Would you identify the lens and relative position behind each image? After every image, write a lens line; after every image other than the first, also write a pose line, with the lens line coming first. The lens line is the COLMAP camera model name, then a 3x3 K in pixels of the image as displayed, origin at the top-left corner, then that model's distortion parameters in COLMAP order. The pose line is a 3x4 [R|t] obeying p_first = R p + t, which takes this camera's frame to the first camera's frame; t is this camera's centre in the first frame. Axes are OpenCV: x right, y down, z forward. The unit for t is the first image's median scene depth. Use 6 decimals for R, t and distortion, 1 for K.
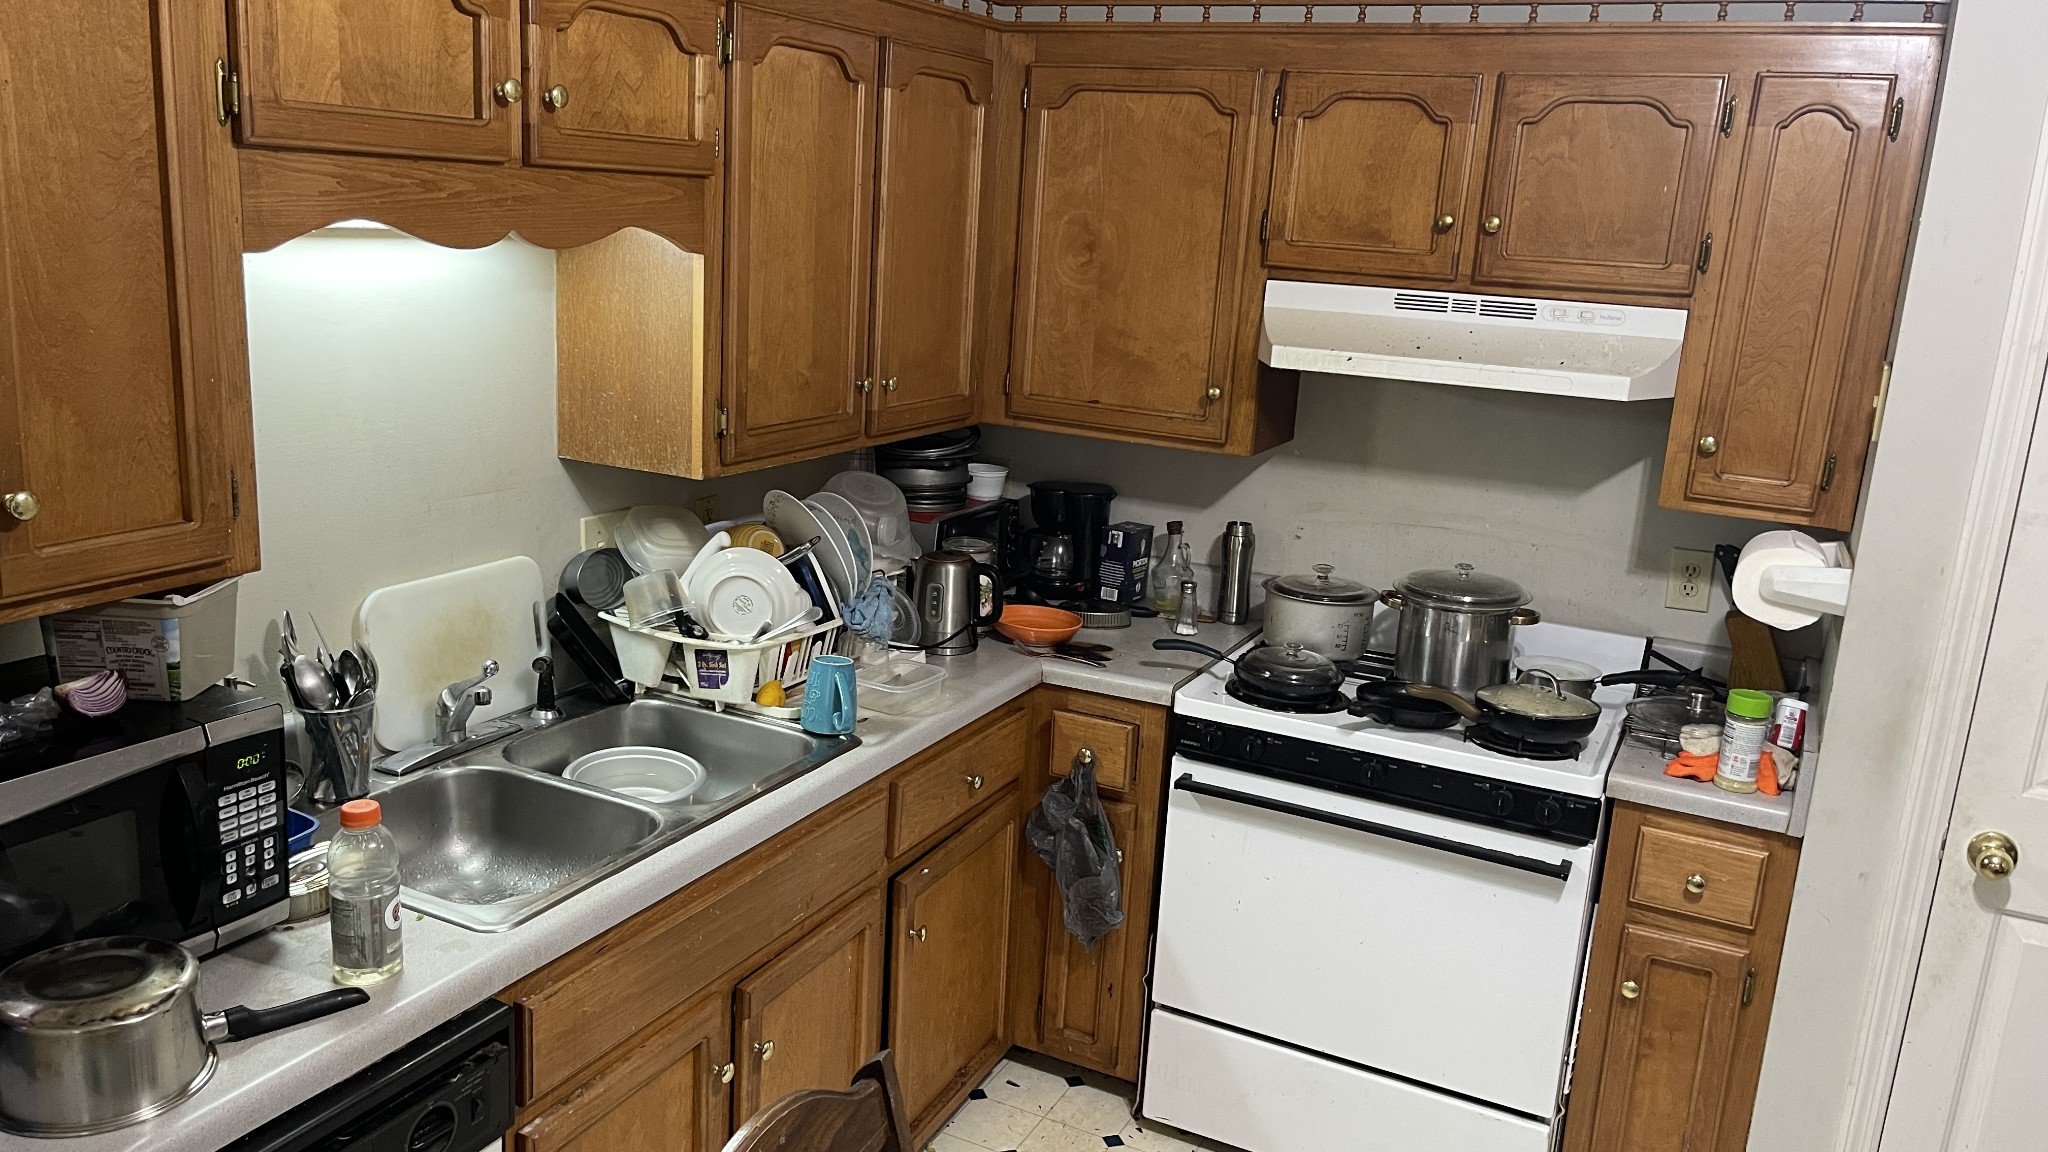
lens RADIAL K [[1546.6, 0, 1020.9], [0, 1546.6, 578.0], [0, 0, 1]] dist [0.055312, -0.088633]
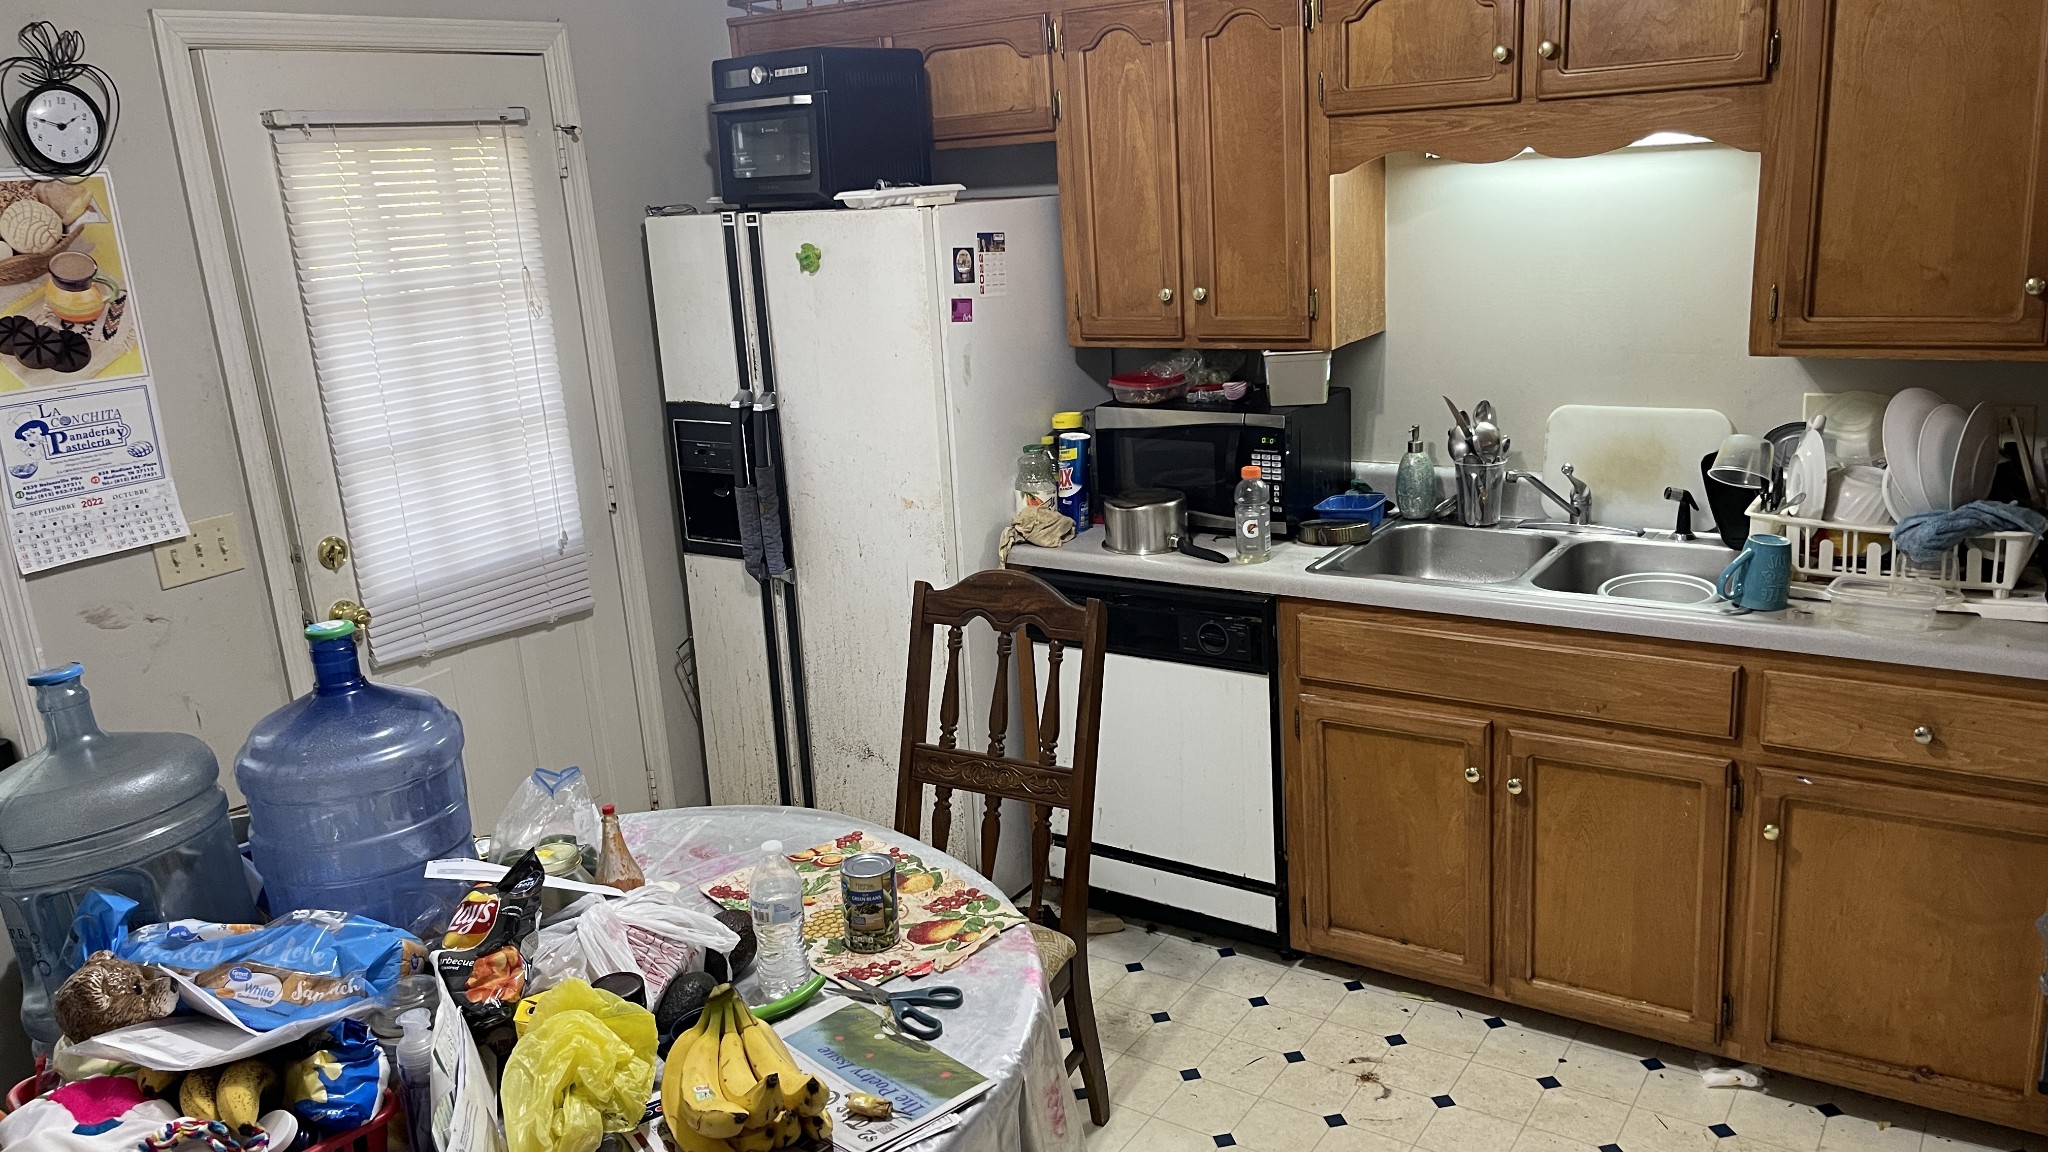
lens RADIAL K [[1546.6, 0, 1021.2], [0, 1546.6, 571.2], [0, 0, 1]] dist [0.055312, -0.088633]
pose [[-0.143132, 0.203874, -0.968477, 1.338102], [-0.179756, 0.956922, 0.228008, -0.102630], [0.973242, 0.206725, -0.100318, 0.849688]]
